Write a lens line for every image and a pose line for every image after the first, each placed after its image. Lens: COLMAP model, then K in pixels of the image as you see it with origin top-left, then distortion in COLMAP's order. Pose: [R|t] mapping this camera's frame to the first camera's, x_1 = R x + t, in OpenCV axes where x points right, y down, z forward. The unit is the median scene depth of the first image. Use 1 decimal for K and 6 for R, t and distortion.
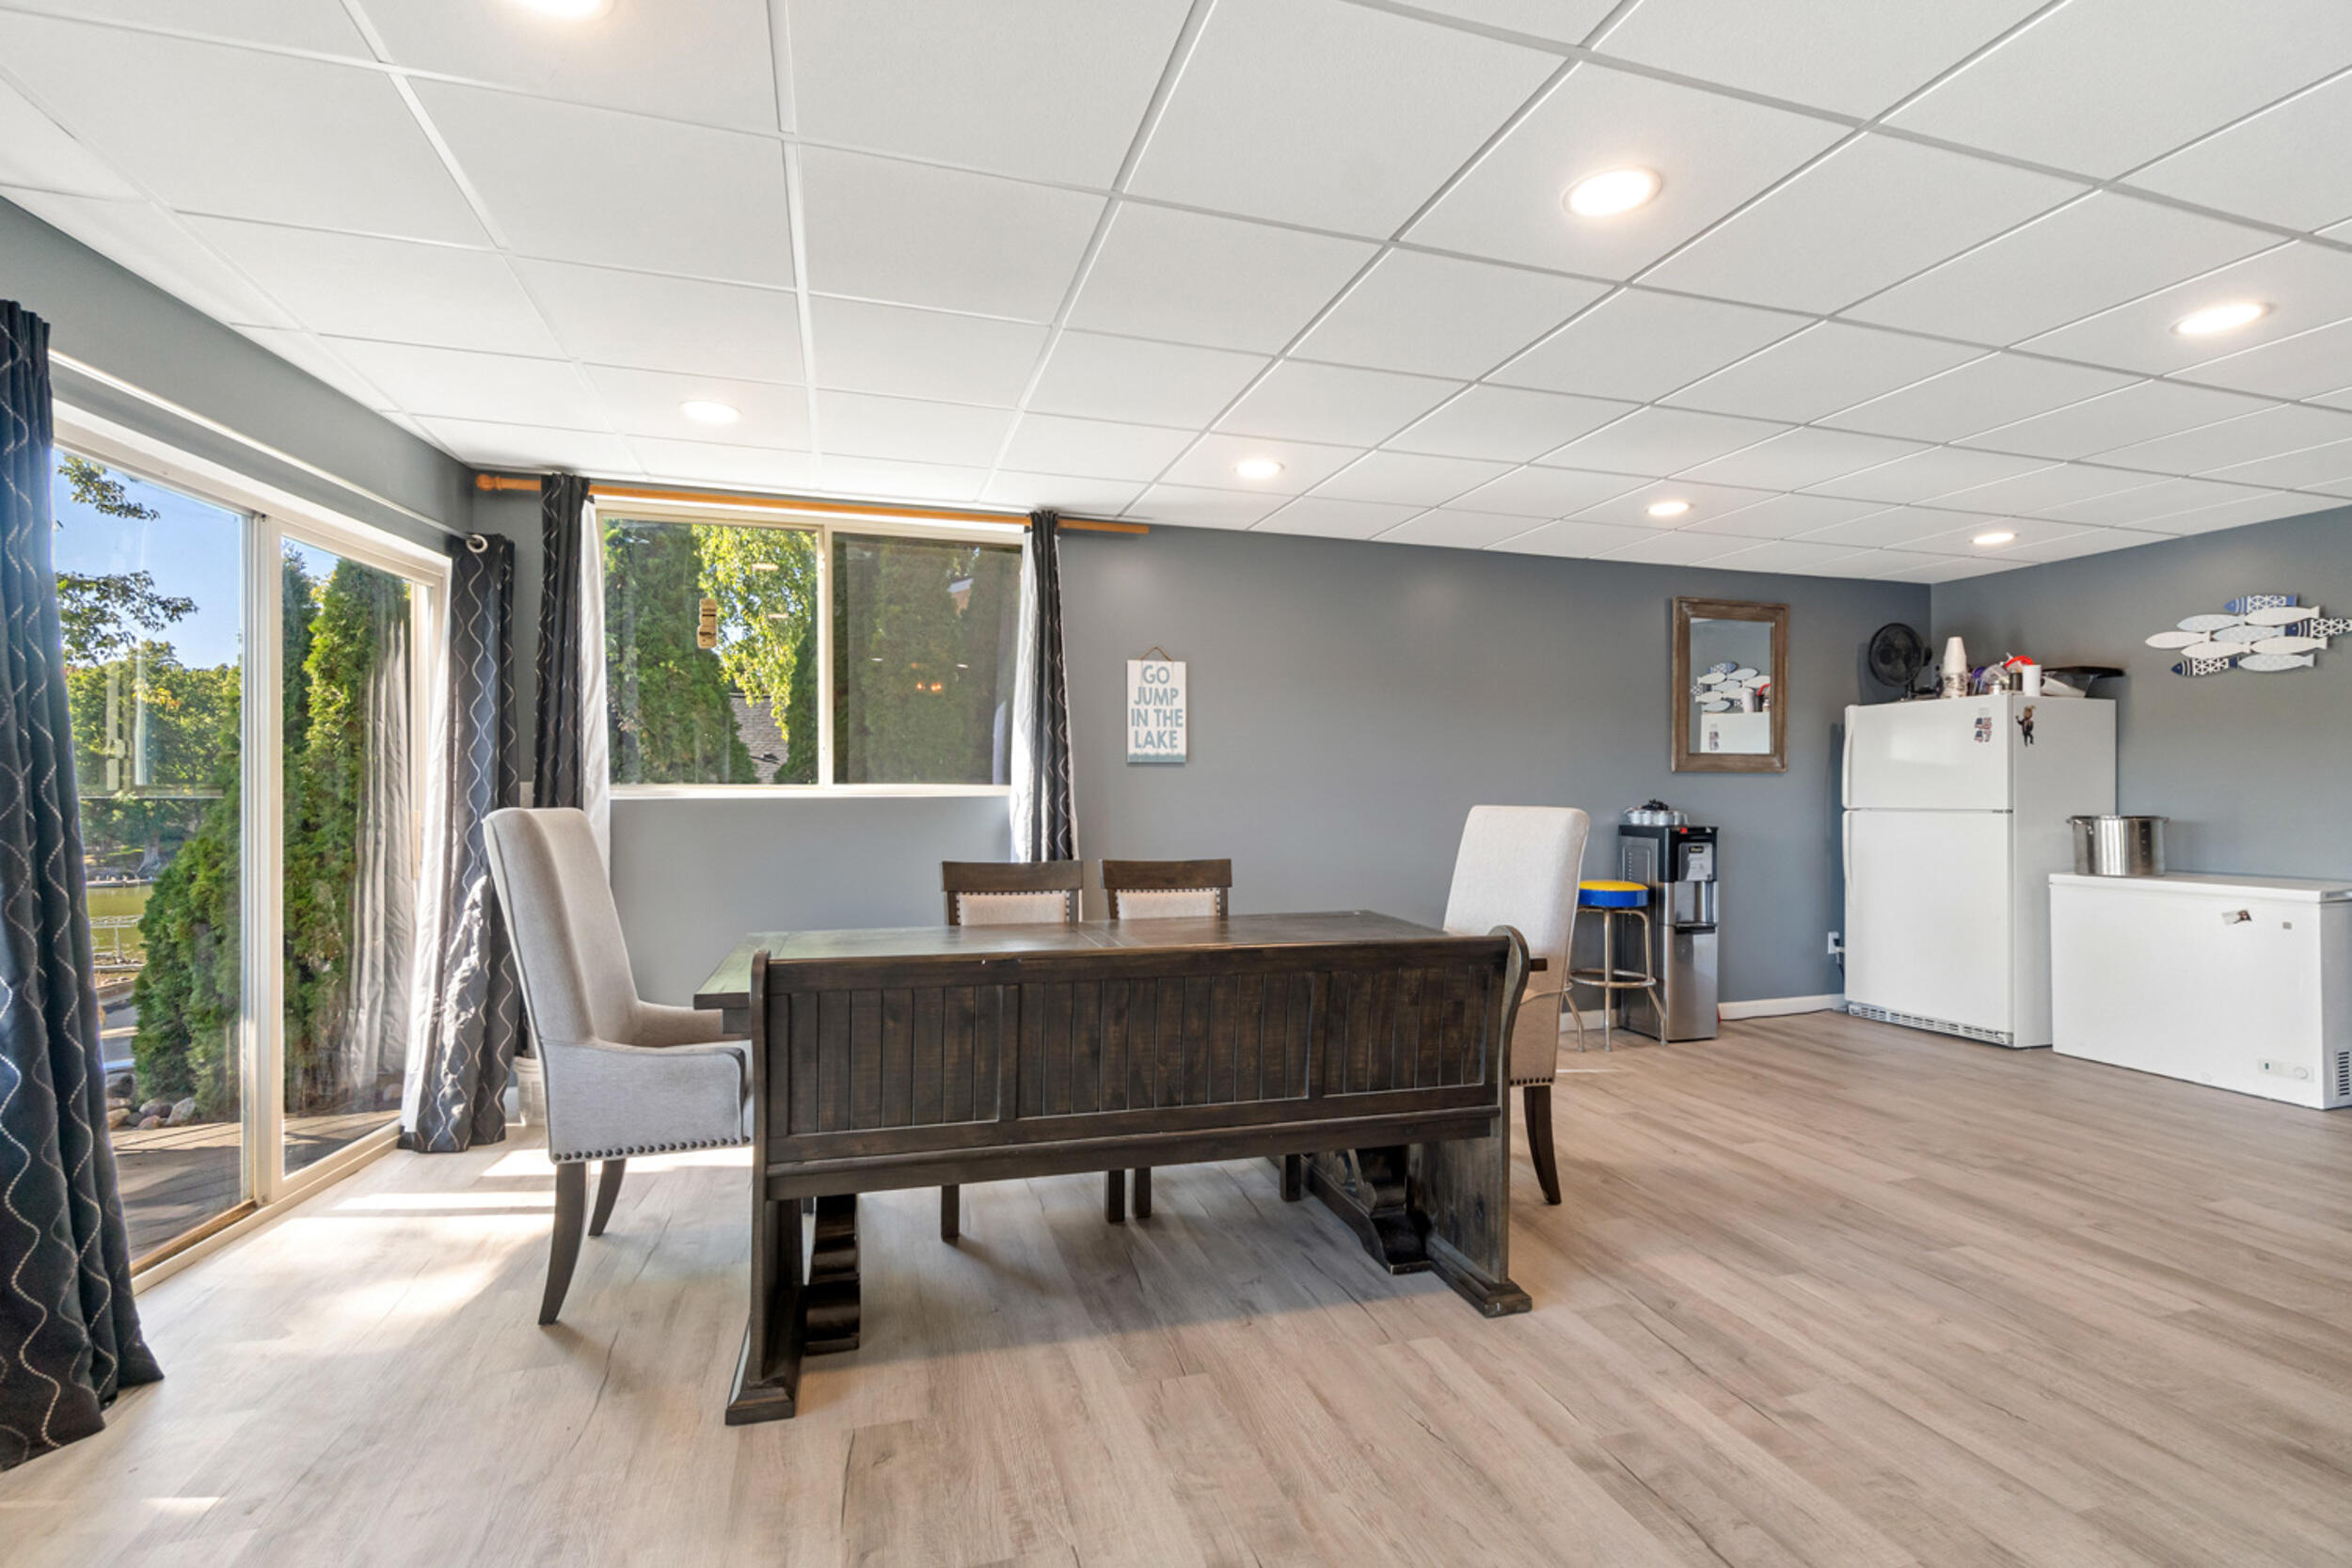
lens RADIAL K [[1003.6, 0, 1172.5], [0, 1003.6, 770.8], [0, 0, 1]] dist [-0.000656, 0.000016]
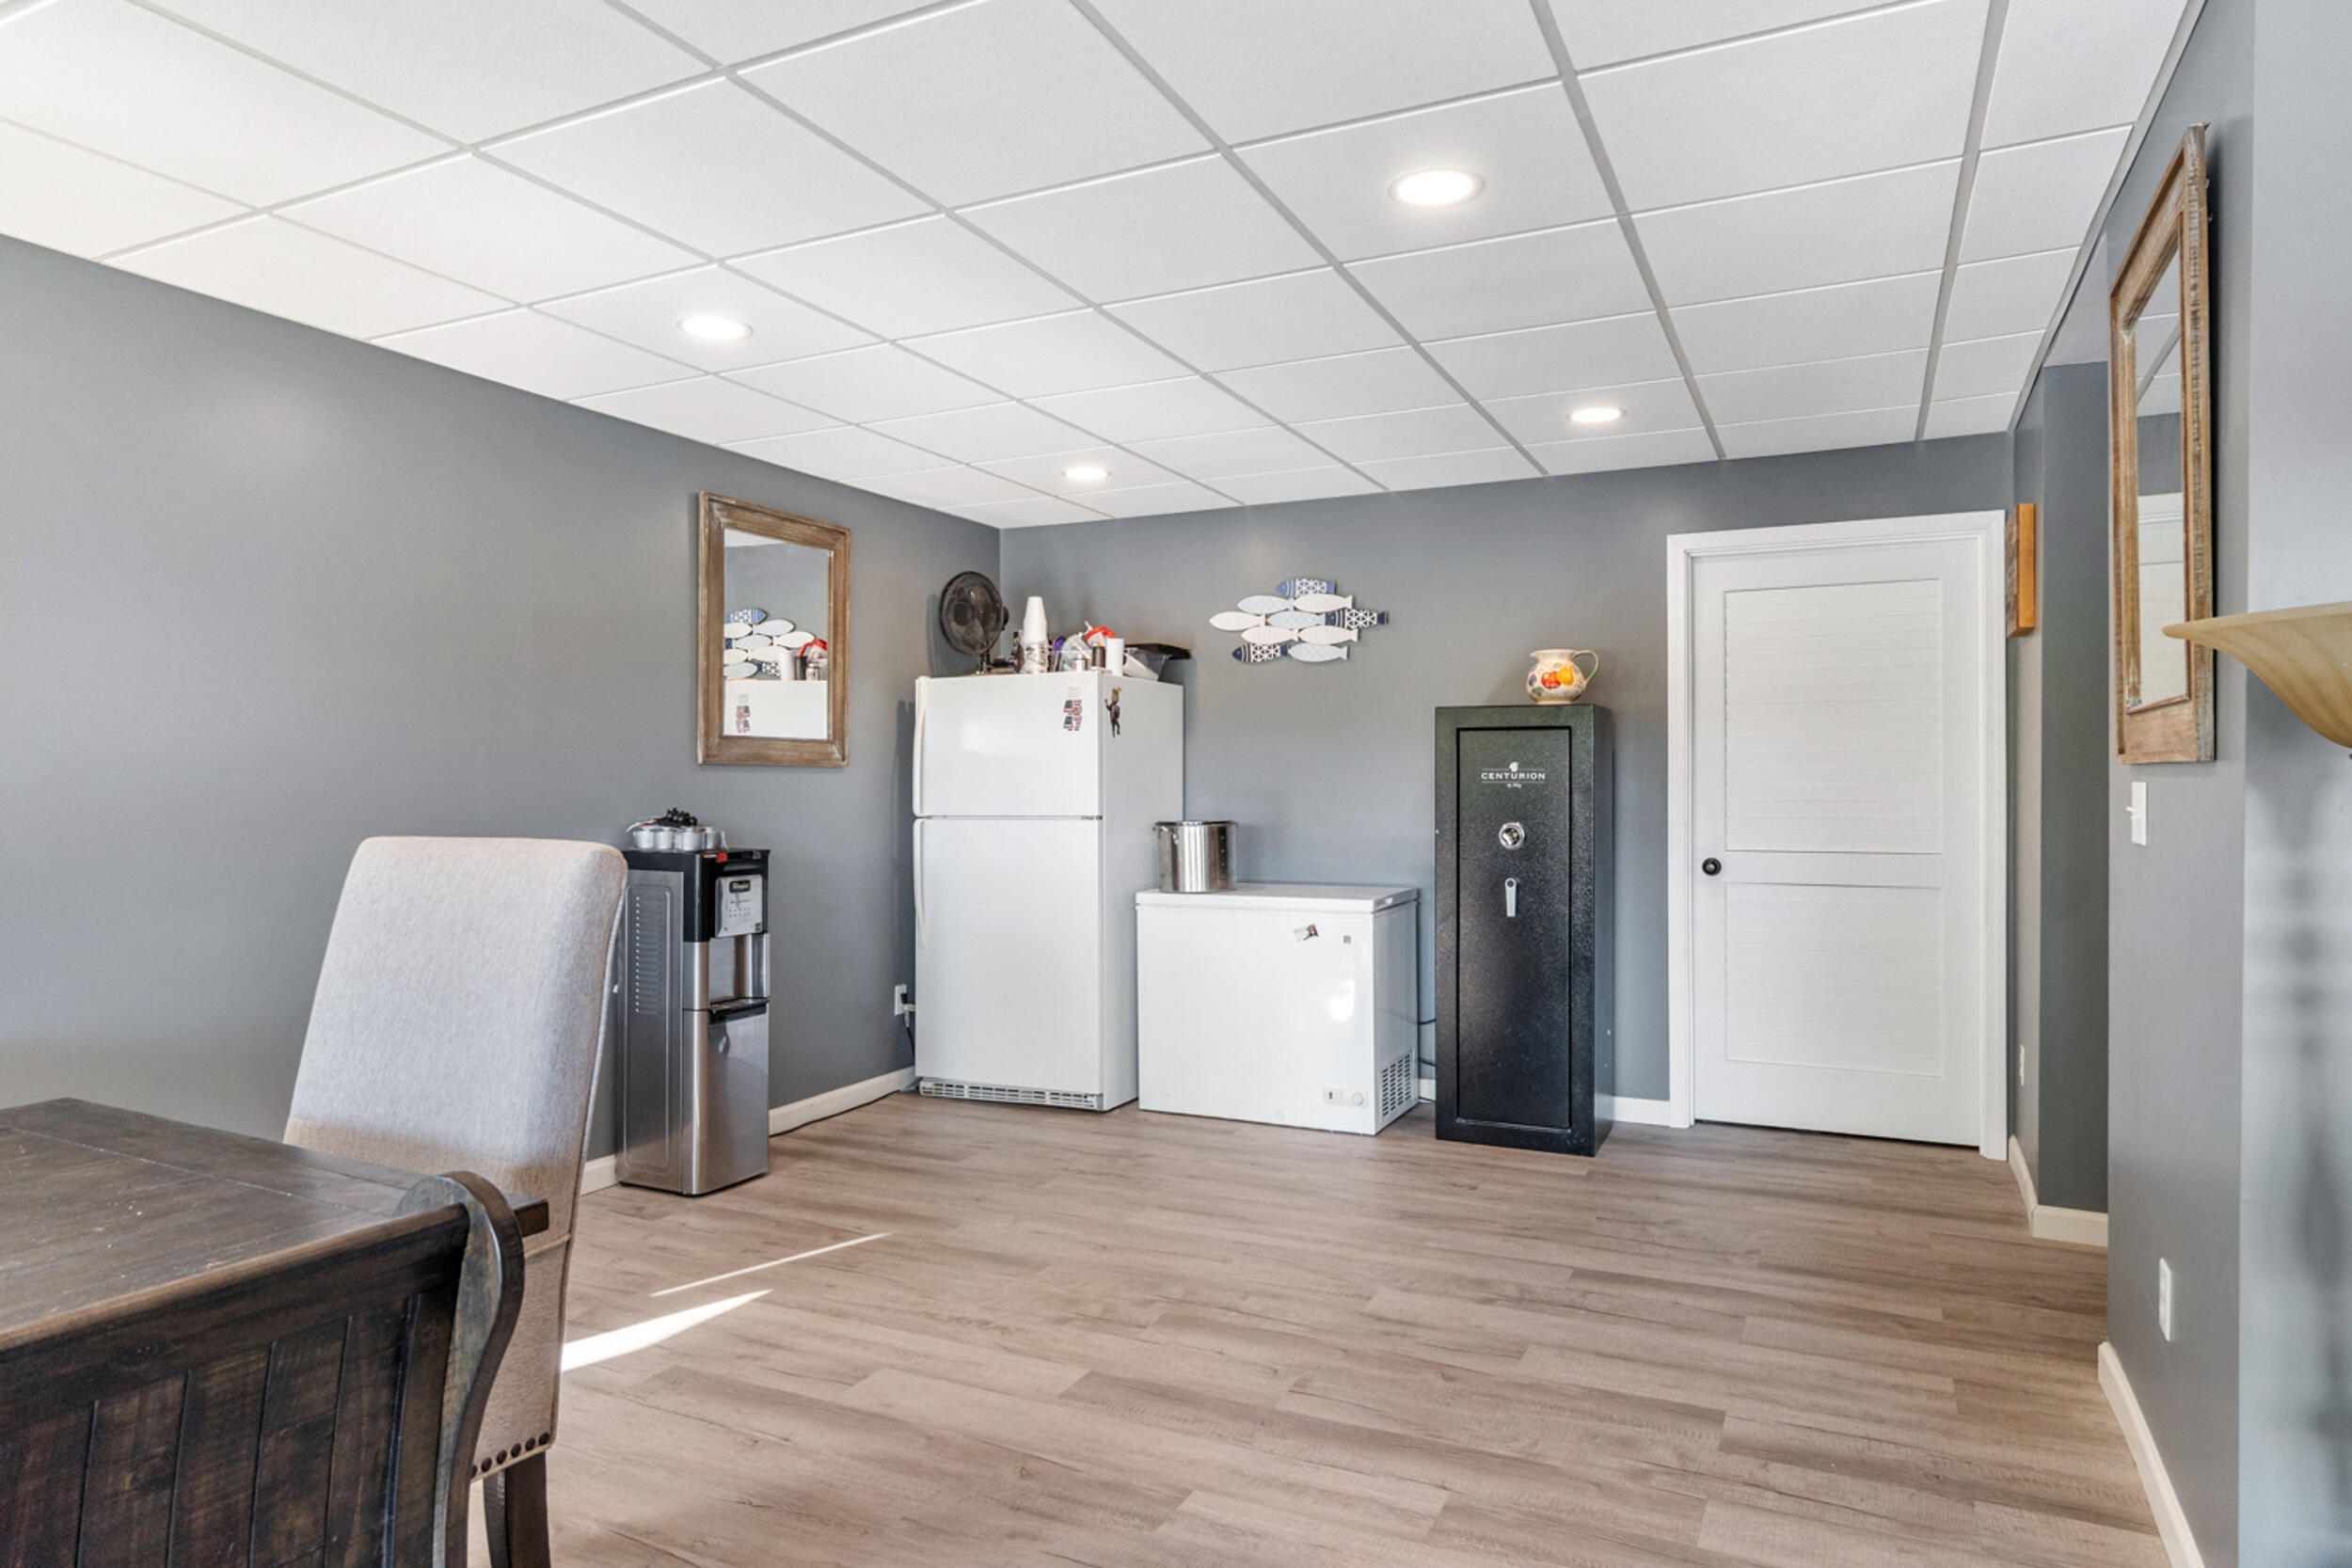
lens RADIAL K [[1381.2, 0, 1184.1], [0, 1381.2, 788.6], [0, 0, 1]] dist [-0.002216, -0.001066]
pose [[0.670726, -0.004685, 0.741690, 0.061158], [-0.011115, 0.999804, 0.016367, -0.001739], [-0.741621, -0.019222, 0.670543, 0.210748]]
